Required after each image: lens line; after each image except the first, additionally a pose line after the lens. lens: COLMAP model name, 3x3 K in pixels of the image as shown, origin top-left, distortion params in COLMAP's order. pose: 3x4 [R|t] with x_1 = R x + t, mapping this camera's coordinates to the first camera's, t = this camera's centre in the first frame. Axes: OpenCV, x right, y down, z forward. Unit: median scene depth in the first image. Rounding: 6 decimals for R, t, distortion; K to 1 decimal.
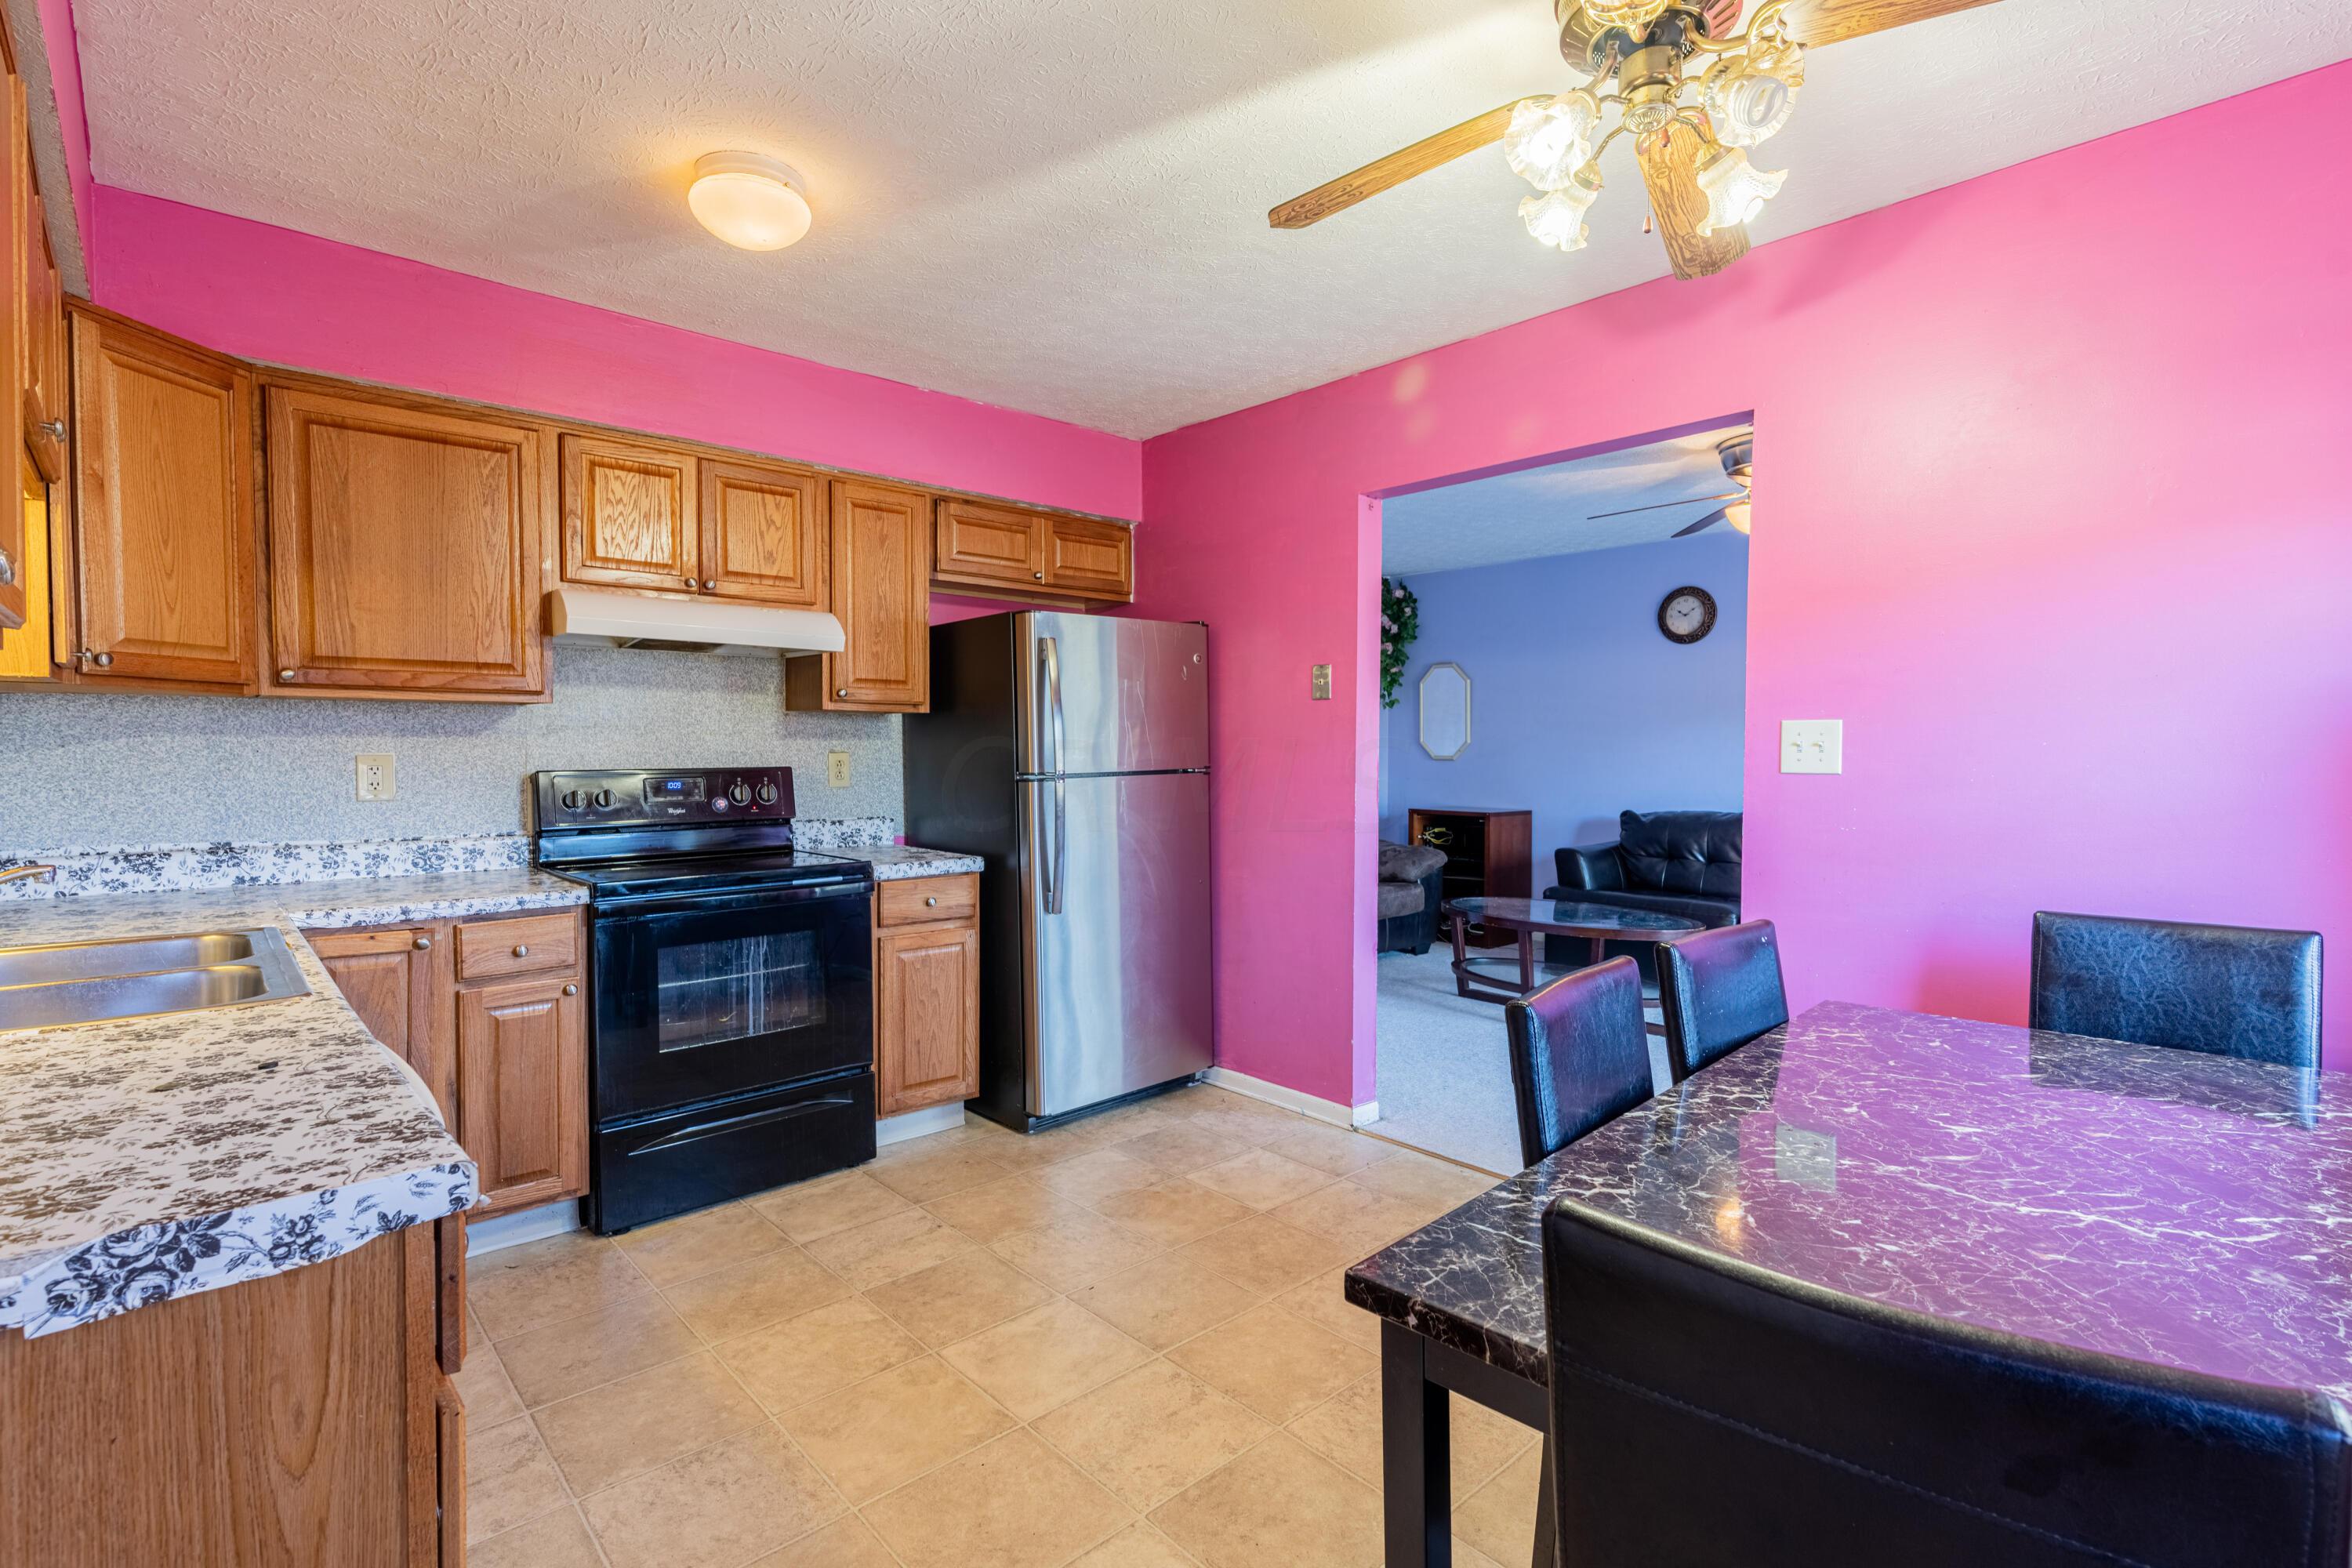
lens RADIAL K [[1079.7, 0, 1176.0], [0, 1079.7, 784.0], [0, 0, 1]] dist [-0.000045, -0.000094]
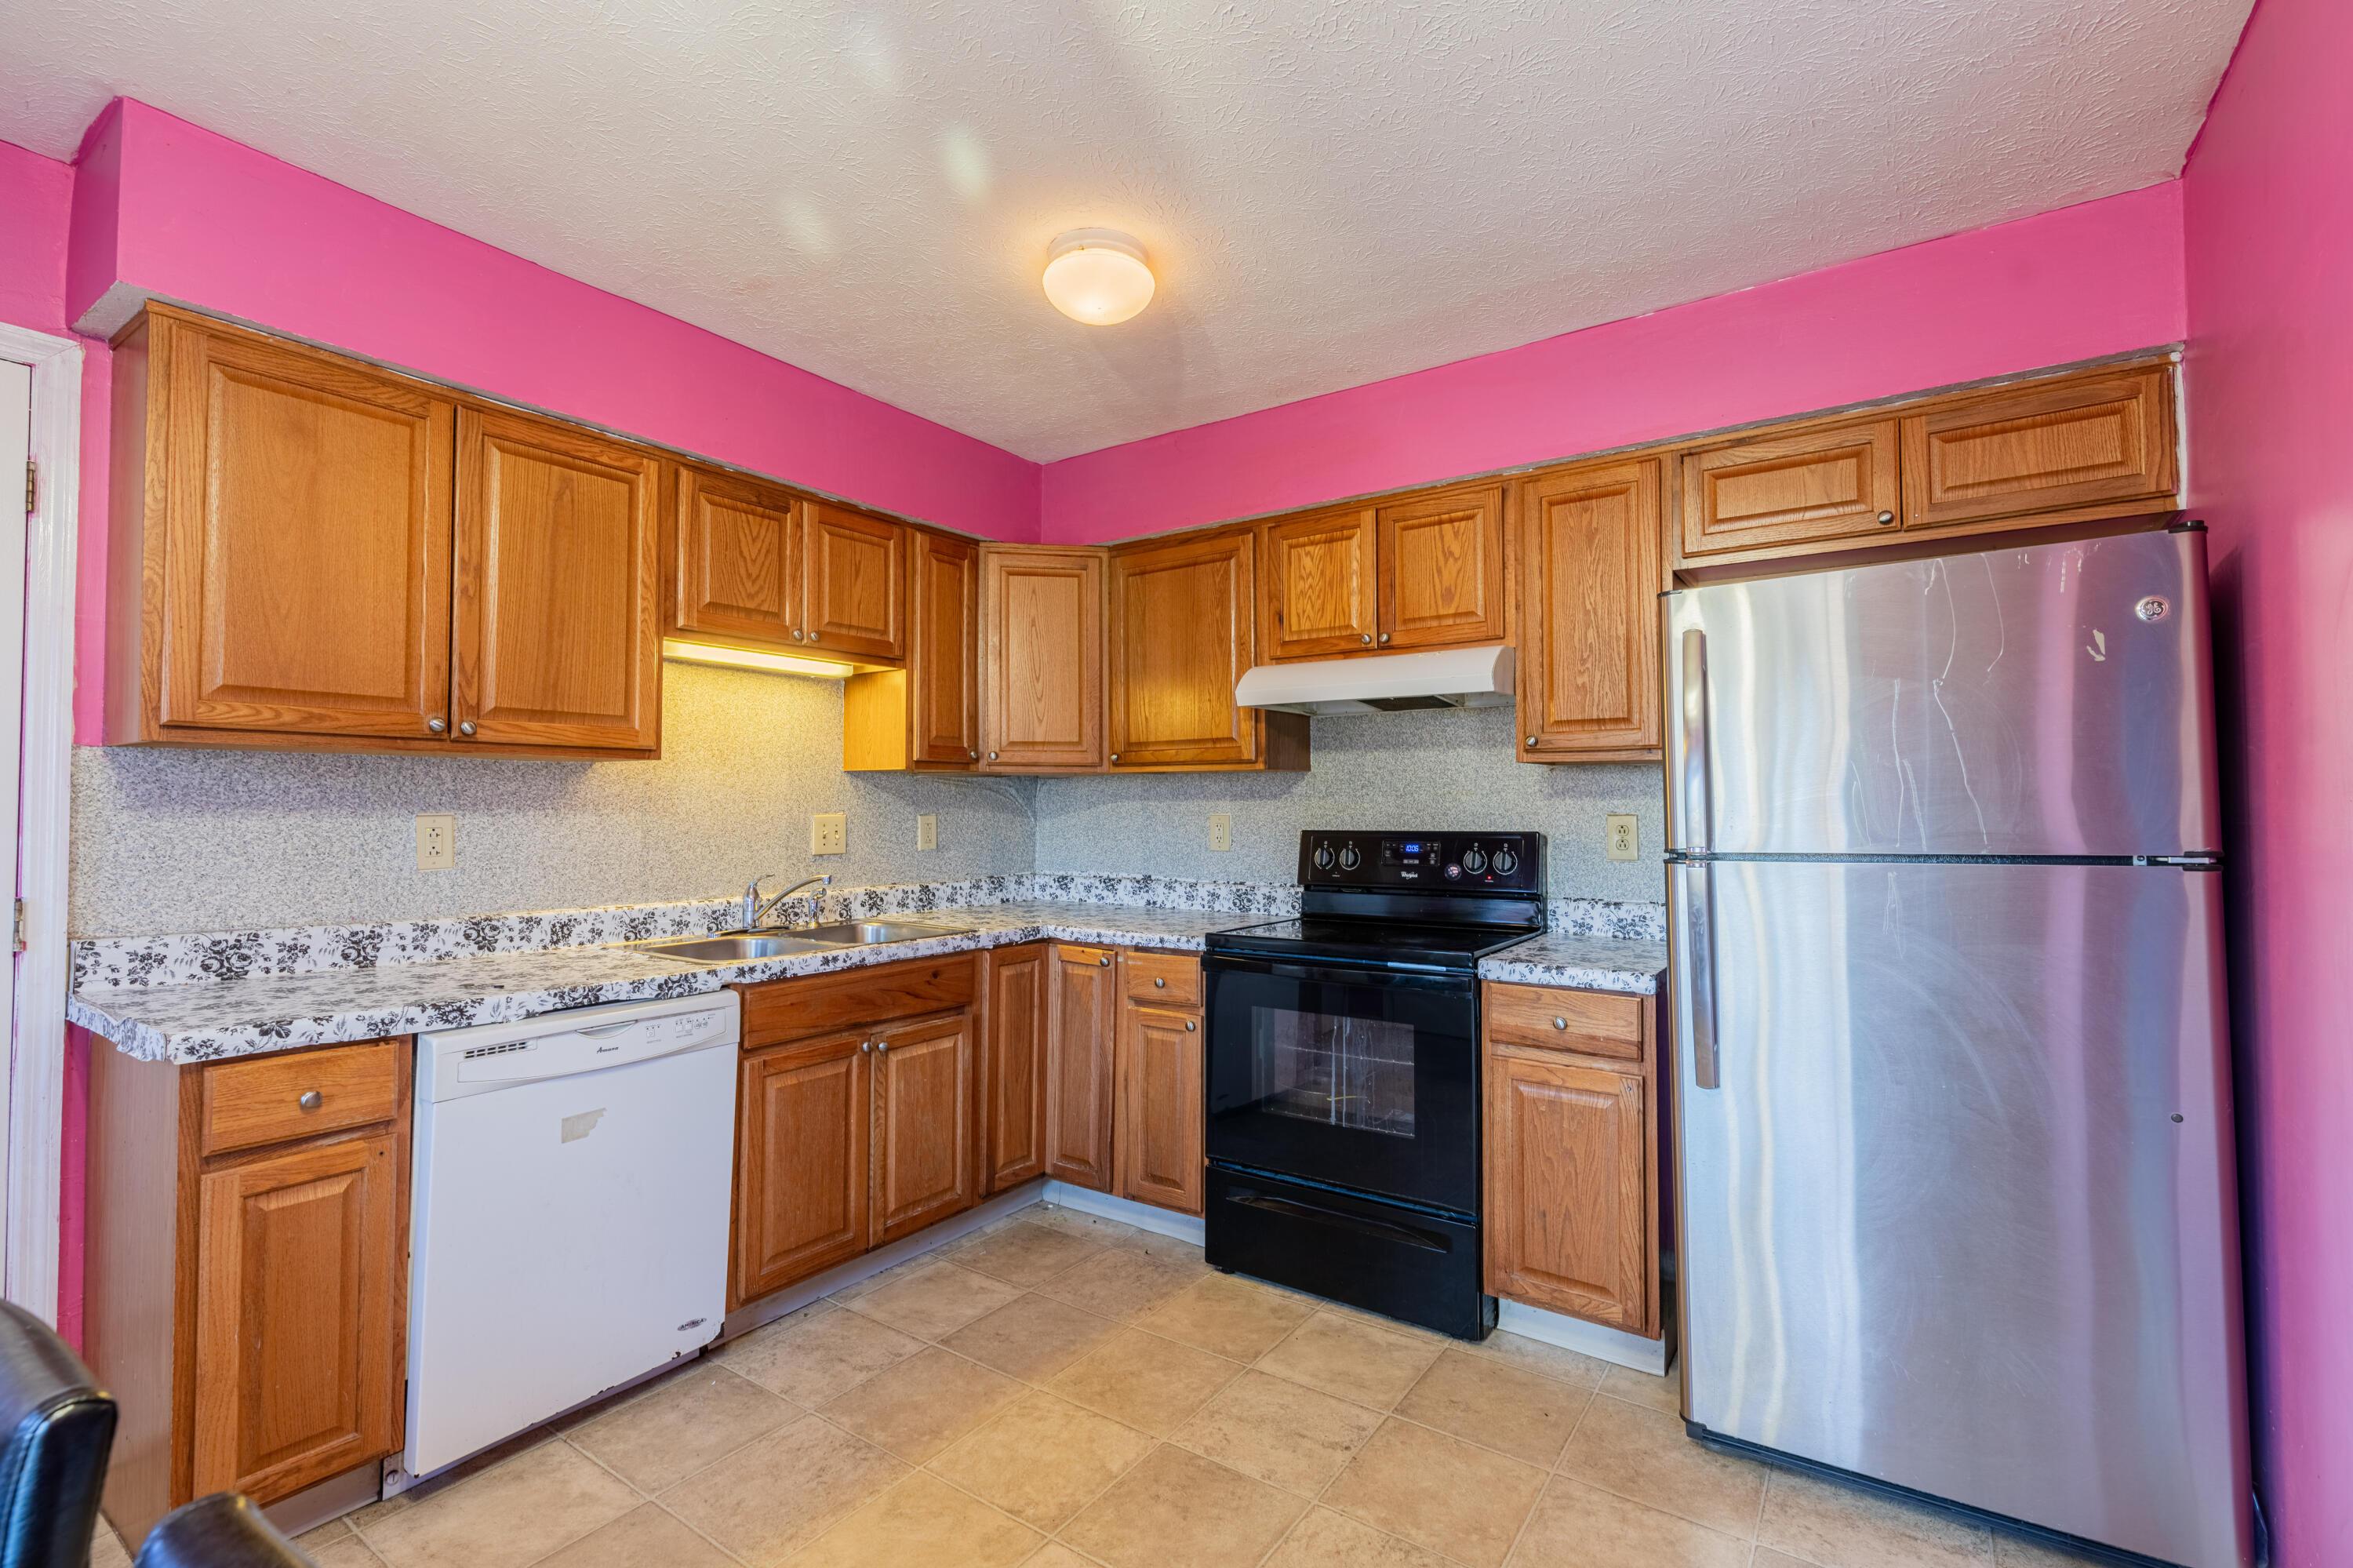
lens RADIAL K [[1032.1, 0, 1176.5], [0, 1032.1, 784.0], [0, 0, 1]] dist [0.001714, 0.000029]
pose [[0.236336, -0.024675, -0.971358, 0.415647], [-0.032250, 0.998928, -0.033222, -0.020461], [0.971136, 0.039178, 0.235287, 0.631551]]
